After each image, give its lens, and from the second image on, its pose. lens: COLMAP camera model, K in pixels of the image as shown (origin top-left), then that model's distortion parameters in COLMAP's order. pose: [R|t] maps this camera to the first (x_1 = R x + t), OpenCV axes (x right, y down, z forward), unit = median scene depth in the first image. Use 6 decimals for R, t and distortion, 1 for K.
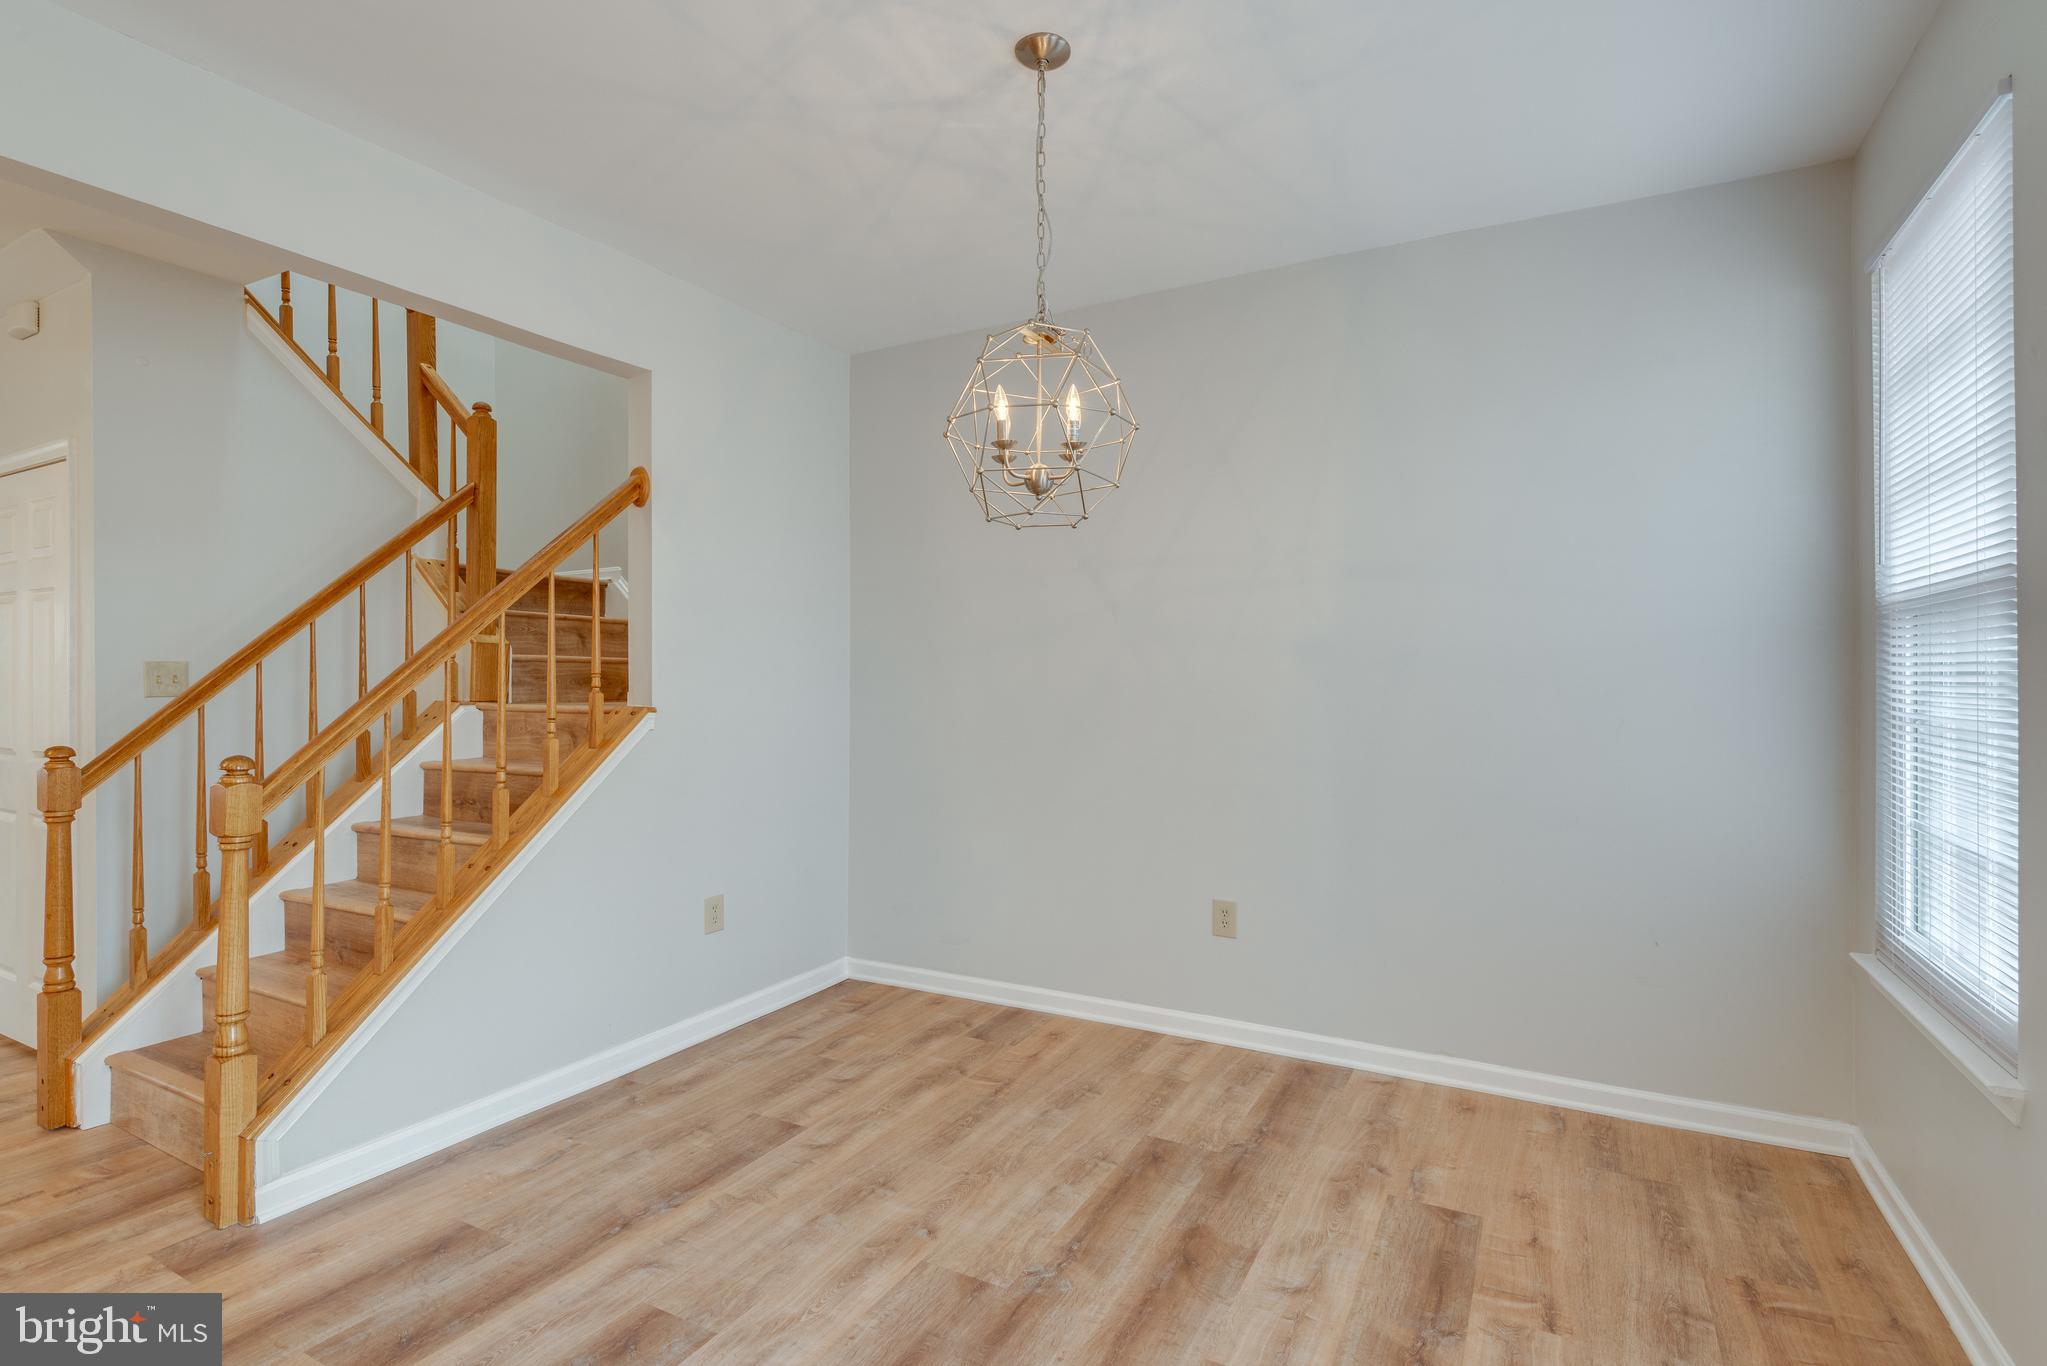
lens RADIAL K [[991.6, 0, 1022.8], [0, 991.6, 682.5], [0, 0, 1]] dist [0.022348, -0.015955]
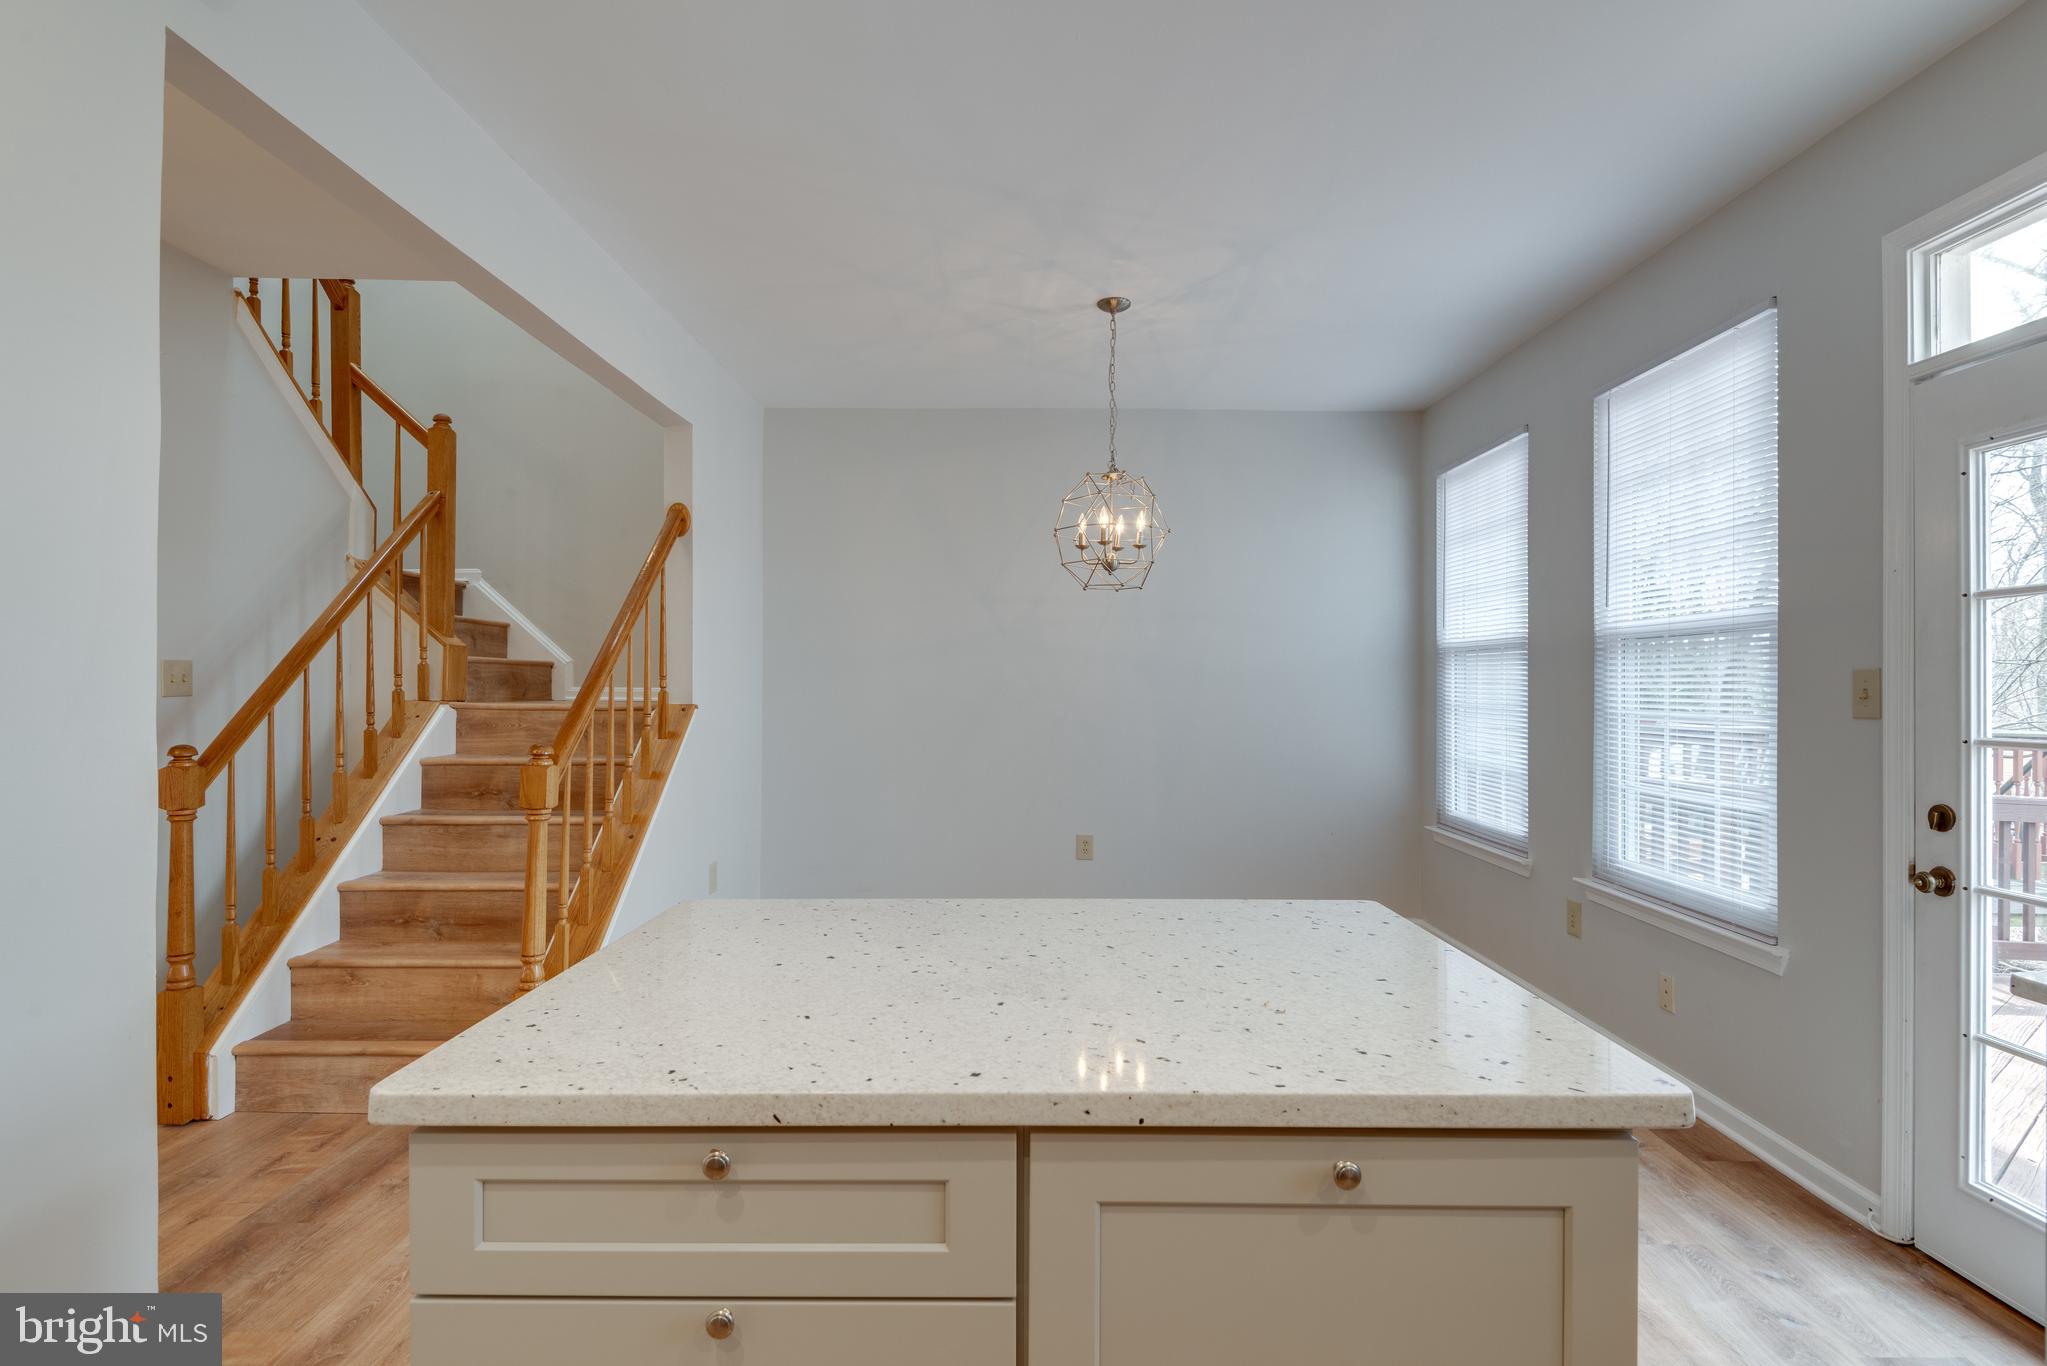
lens RADIAL K [[991.6, 0, 1040.0], [0, 991.6, 679.1], [0, 0, 1]] dist [0.022348, -0.015955]
pose [[0.873558, 0.007355, 0.486664, -0.627203], [-0.004664, 0.999966, -0.006741, 0.000733], [-0.486698, 0.003618, 0.873563, -0.268217]]
